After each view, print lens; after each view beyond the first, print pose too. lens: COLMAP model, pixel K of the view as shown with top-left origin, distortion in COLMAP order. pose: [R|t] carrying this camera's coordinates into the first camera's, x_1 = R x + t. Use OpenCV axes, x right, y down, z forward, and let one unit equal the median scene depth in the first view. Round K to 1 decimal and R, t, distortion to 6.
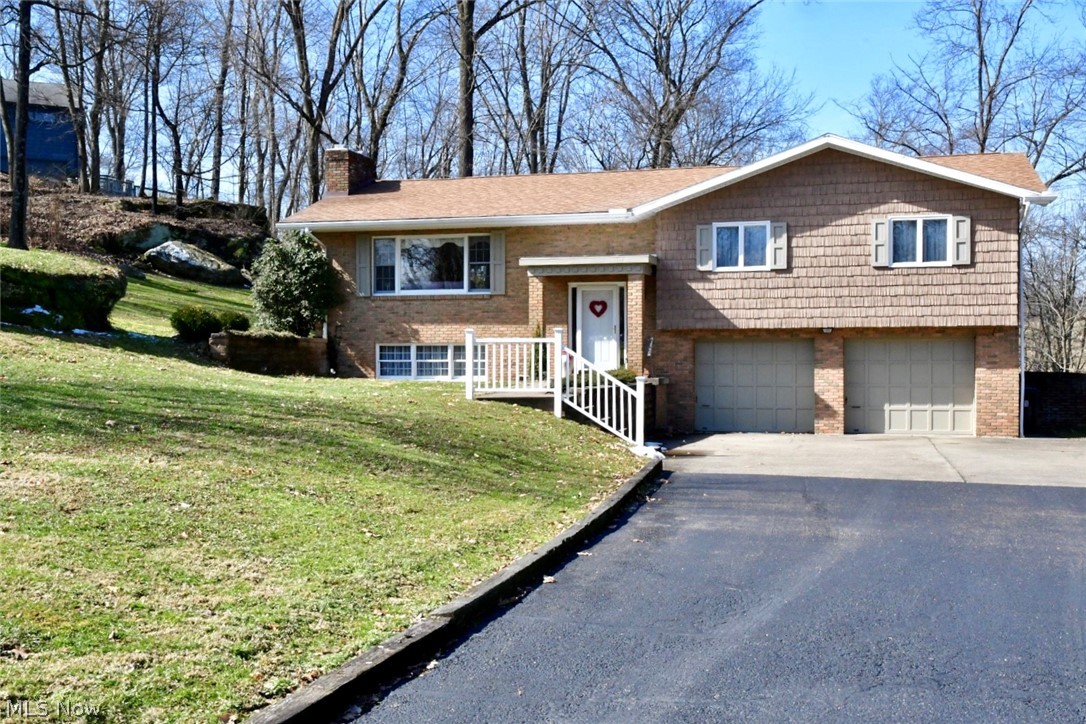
lens RADIAL K [[1232.7, 0, 562.5], [0, 1232.7, 363.0], [0, 0, 1]] dist [0.132810, 0.015513]
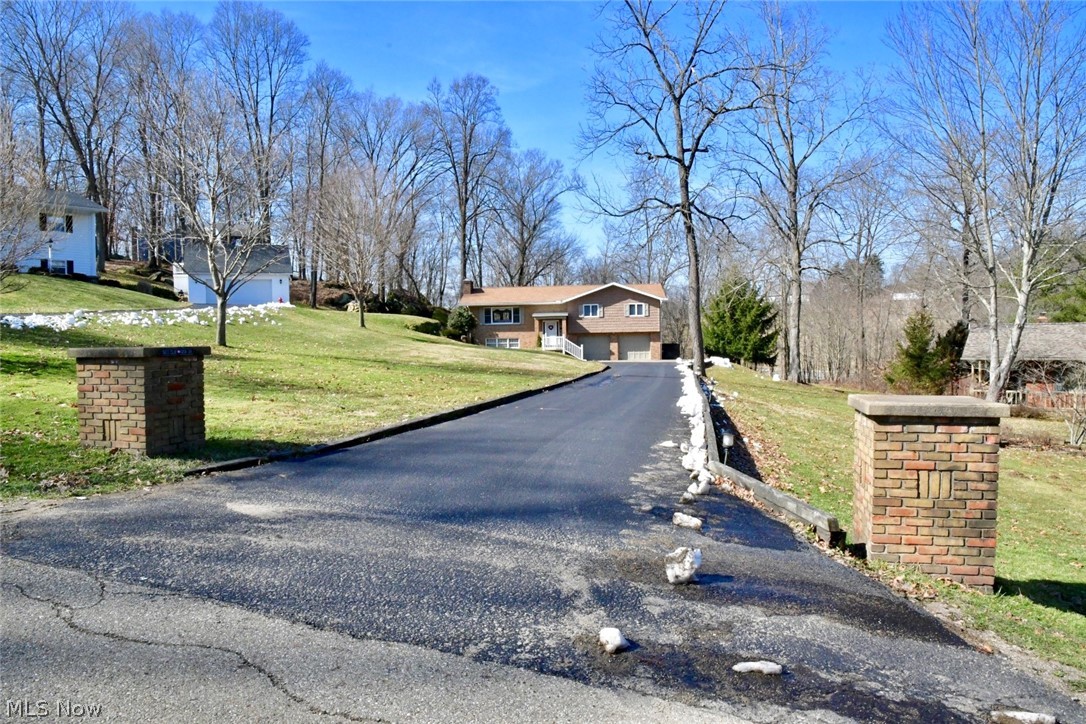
lens RADIAL K [[764.6, 0, 543.0], [0, 764.6, 362.0], [0, 0, 1]] dist [-0.123012, 0.076420]
pose [[0.982901, -0.021342, 0.182896, -0.423152], [0.017890, 0.999630, 0.020502, 0.010434], [-0.183266, -0.016880, 0.982919, -1.242751]]
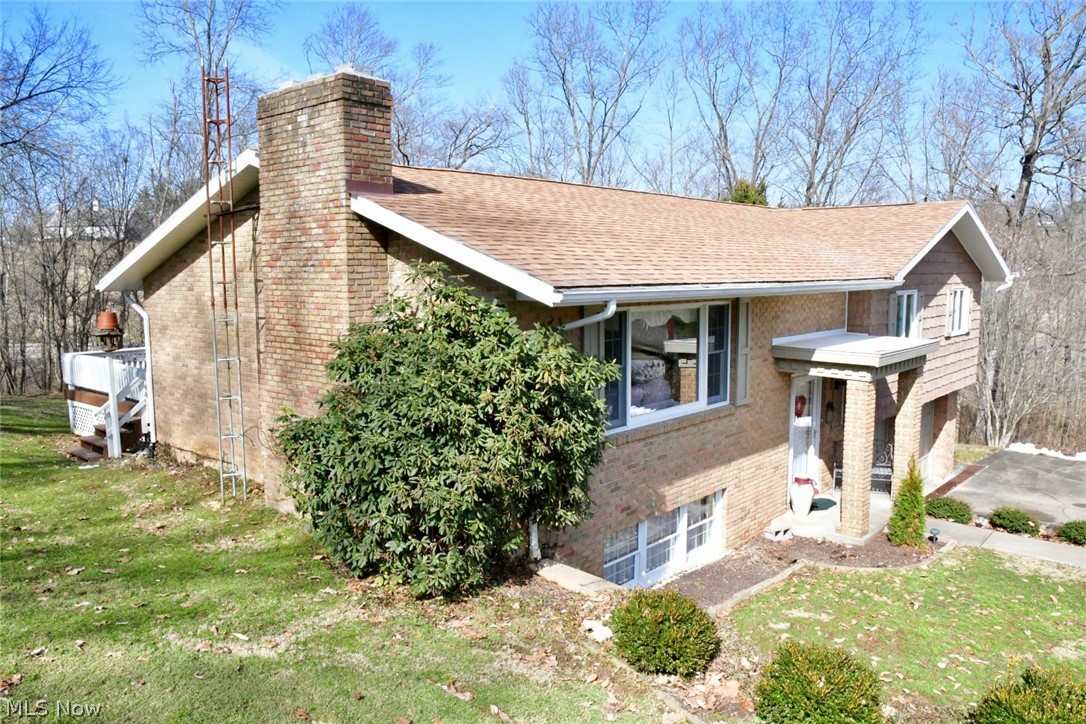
lens RADIAL K [[827.1, 0, 543.0], [0, 827.1, 362.0], [0, 0, 1]] dist [-0.083024, 0.114949]
pose [[0.459244, -0.094587, 0.883260, -0.472496], [0.007829, 0.994707, 0.102451, -0.124969], [-0.888276, -0.040135, 0.457554, 0.969667]]
